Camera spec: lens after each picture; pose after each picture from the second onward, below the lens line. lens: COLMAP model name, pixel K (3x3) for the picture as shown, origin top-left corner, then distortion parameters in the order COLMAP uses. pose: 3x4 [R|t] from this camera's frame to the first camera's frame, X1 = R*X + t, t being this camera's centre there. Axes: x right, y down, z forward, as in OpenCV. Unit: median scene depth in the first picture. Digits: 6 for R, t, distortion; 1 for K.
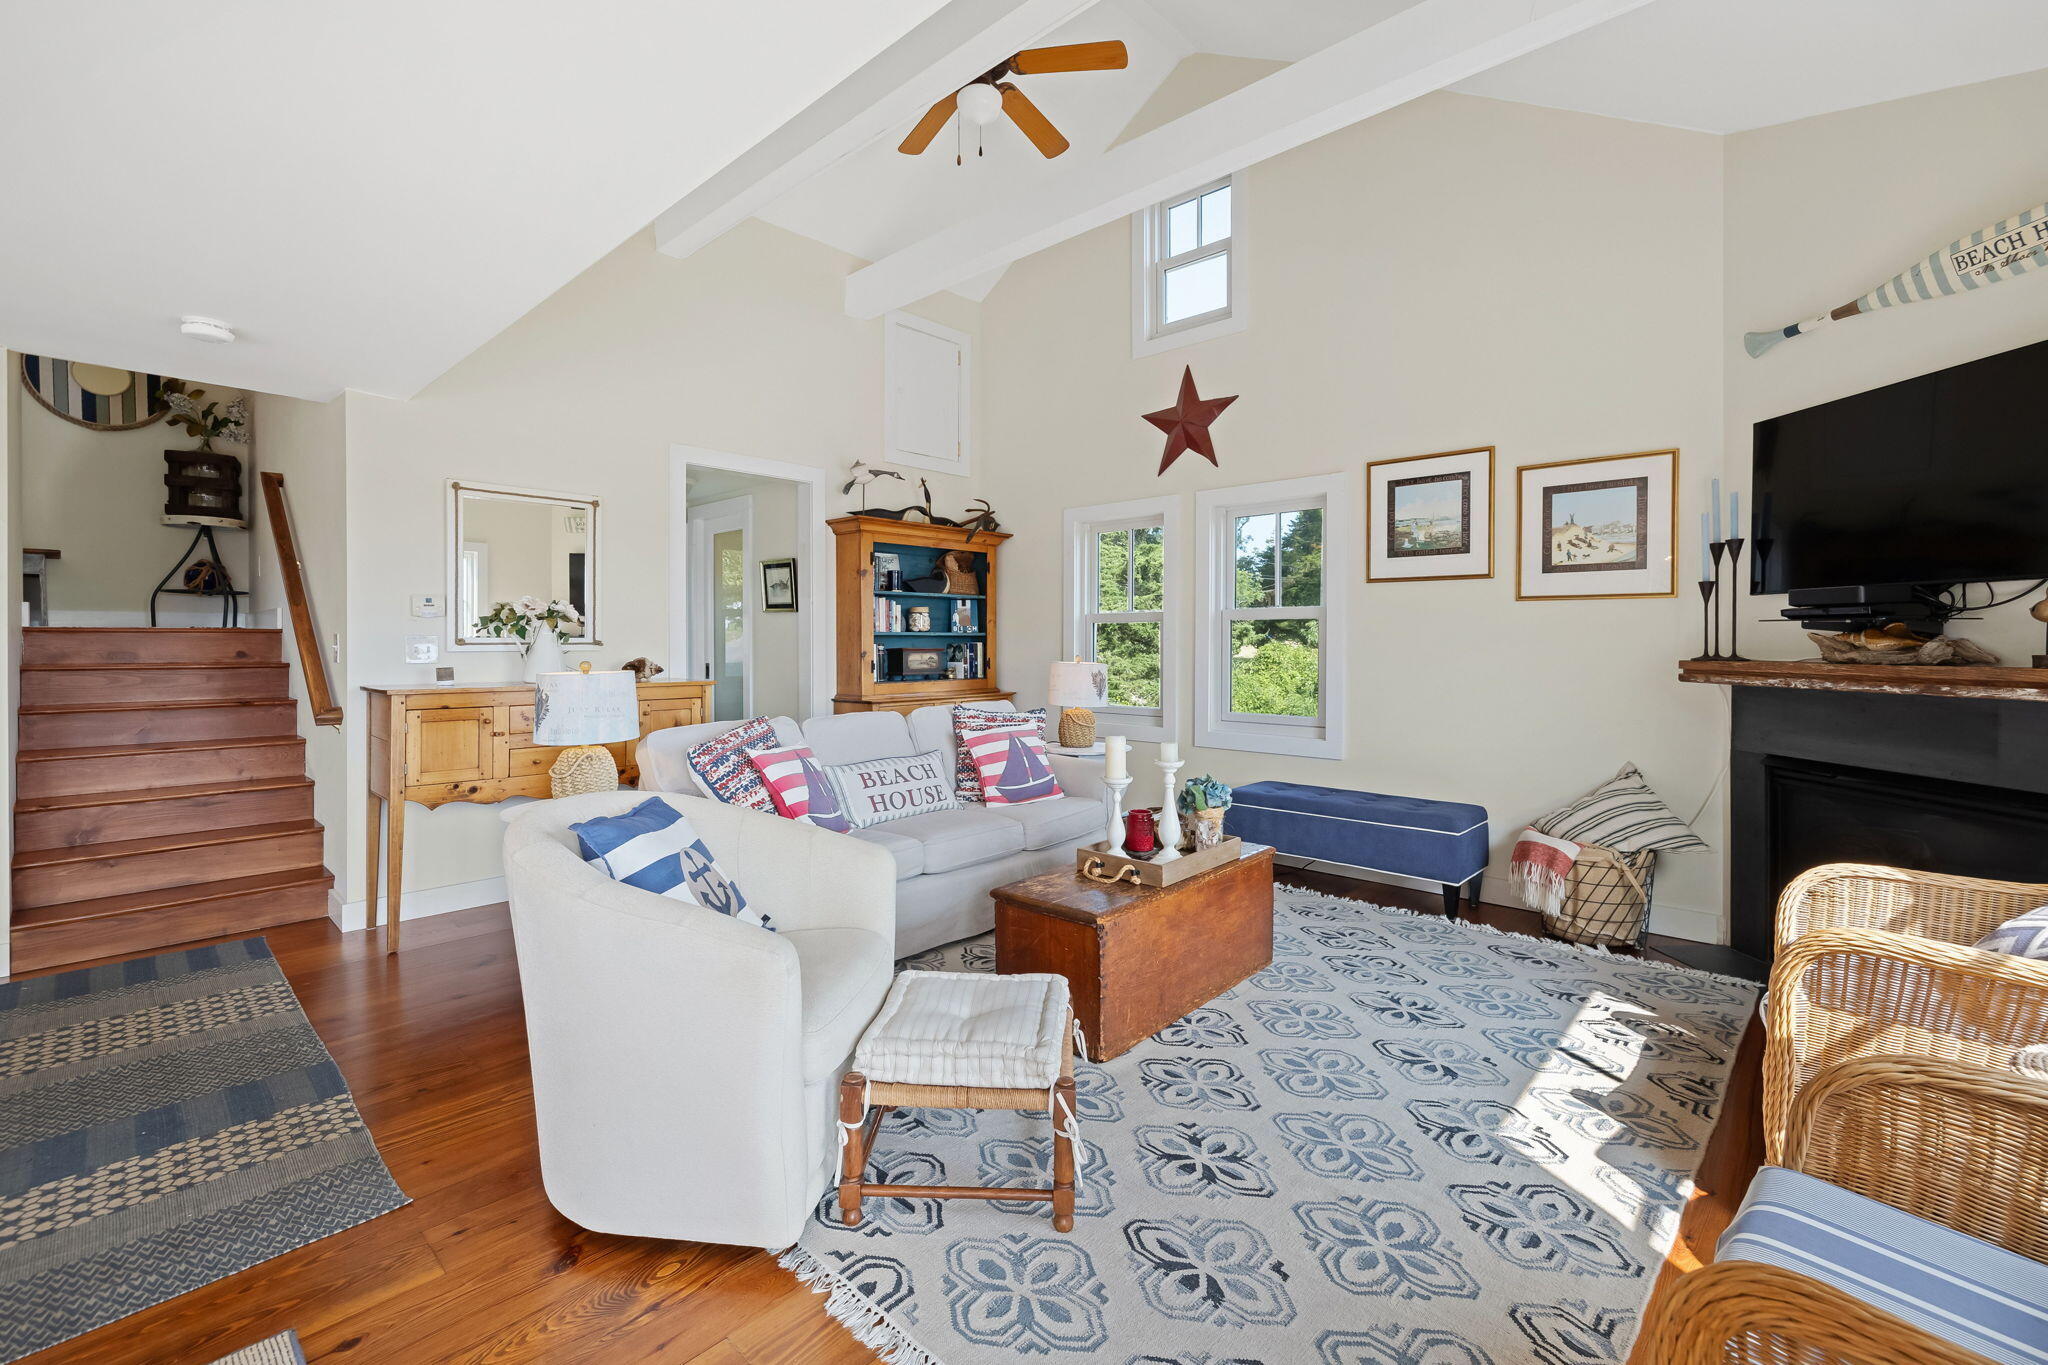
lens RADIAL K [[860.3, 0, 989.8], [0, 860.3, 654.3], [0, 0, 1]] dist [0.007774, -0.001585]
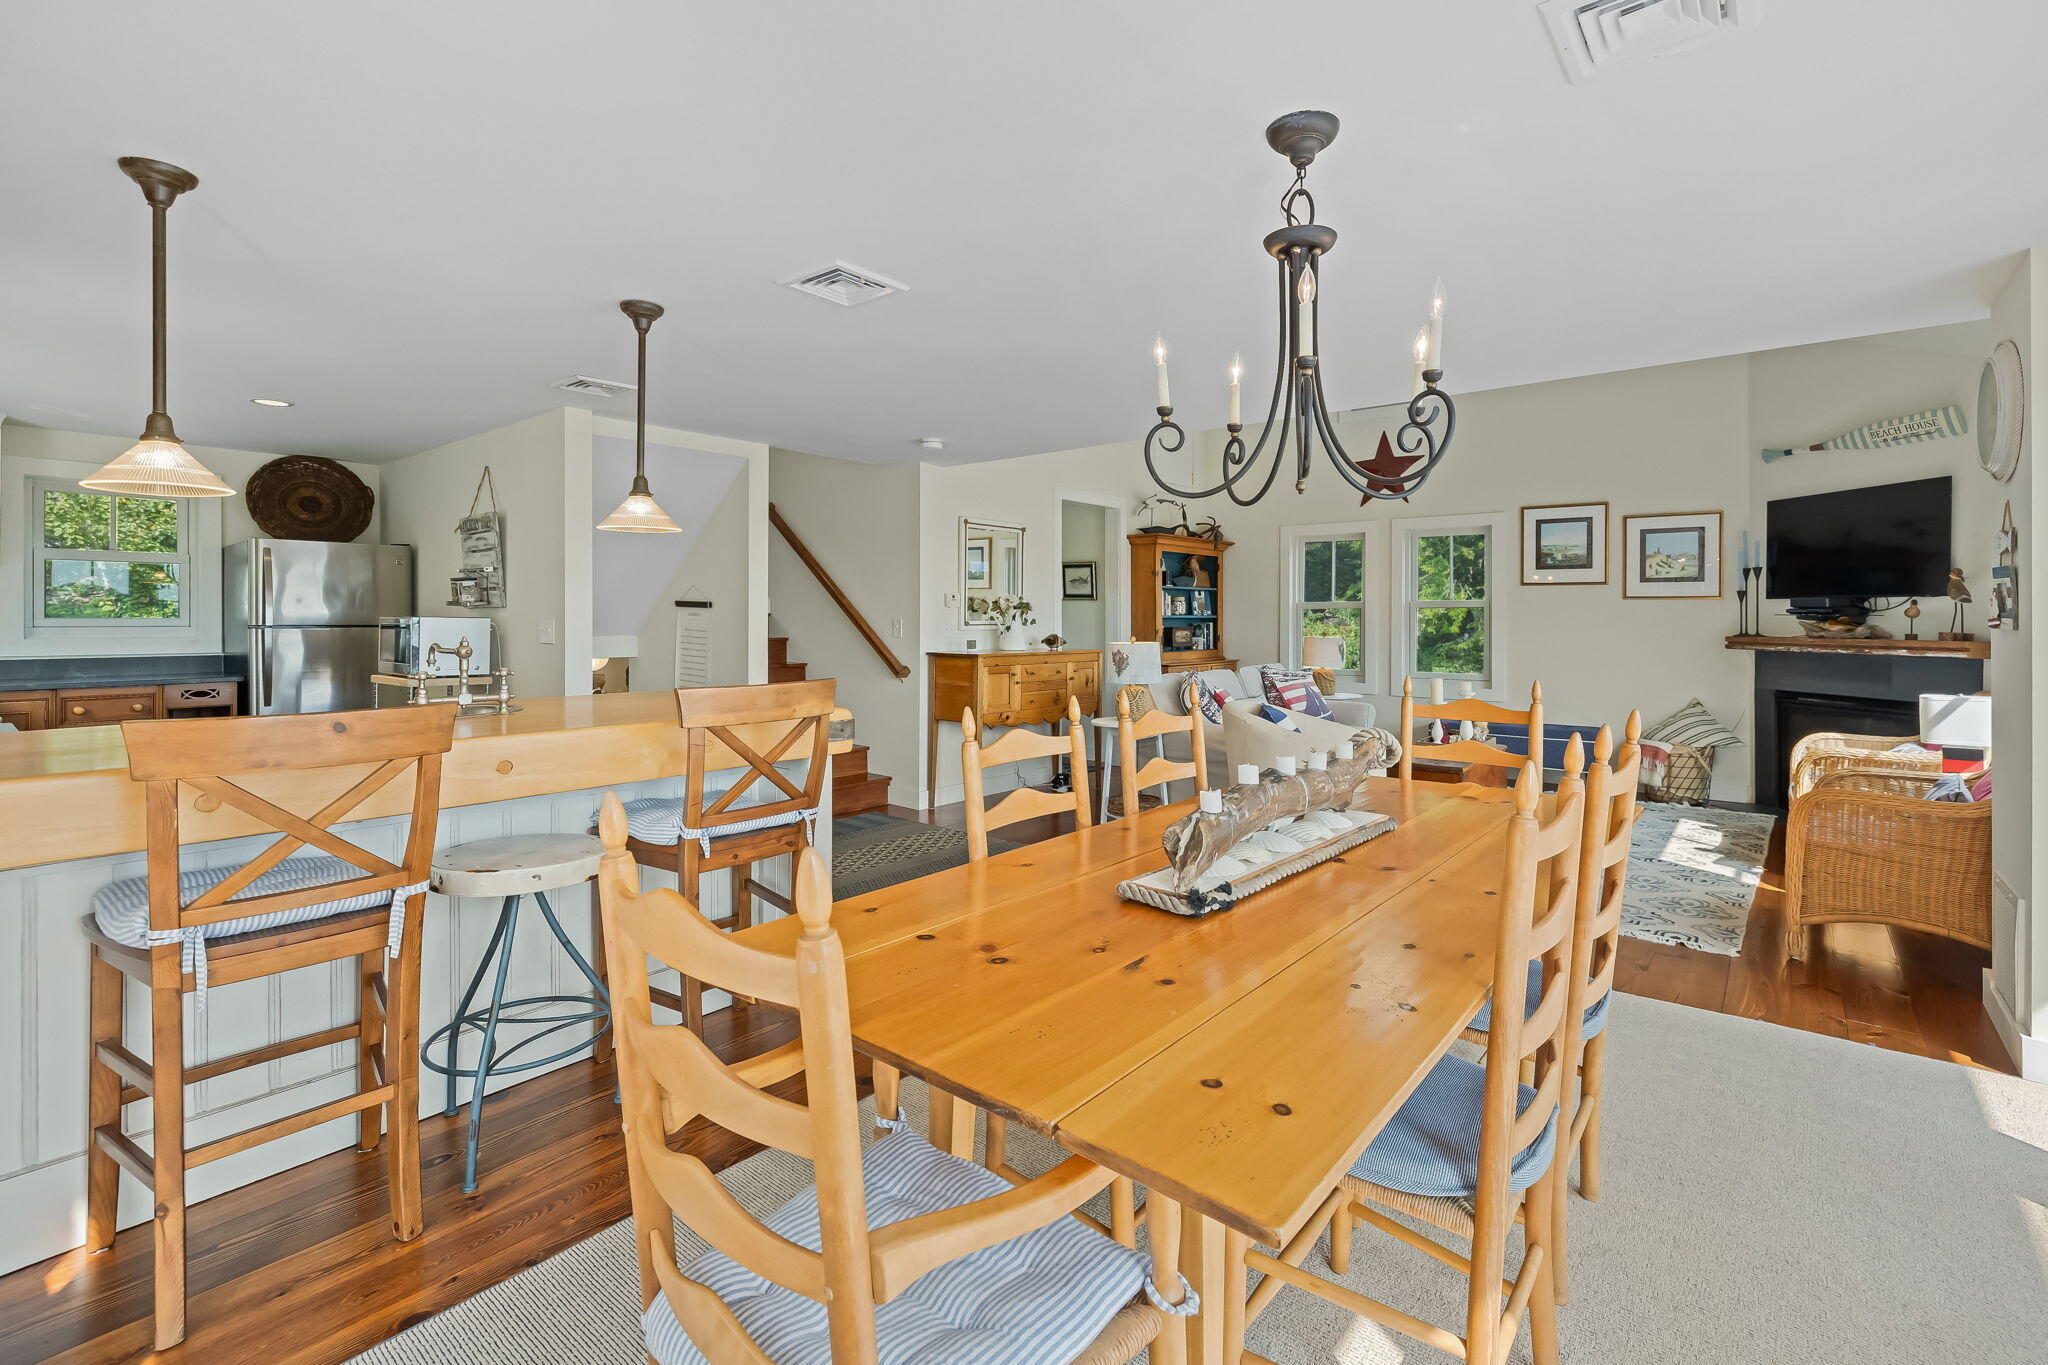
lens RADIAL K [[947.3, 0, 975.9], [0, 947.3, 621.5], [0, 0, 1]] dist [0.000183, 0.000339]
pose [[0.997942, 0.002801, 0.064061, -0.731248], [-0.002199, 0.999953, -0.009463, -0.001327], [-0.064084, 0.009303, 0.997901, -0.706249]]
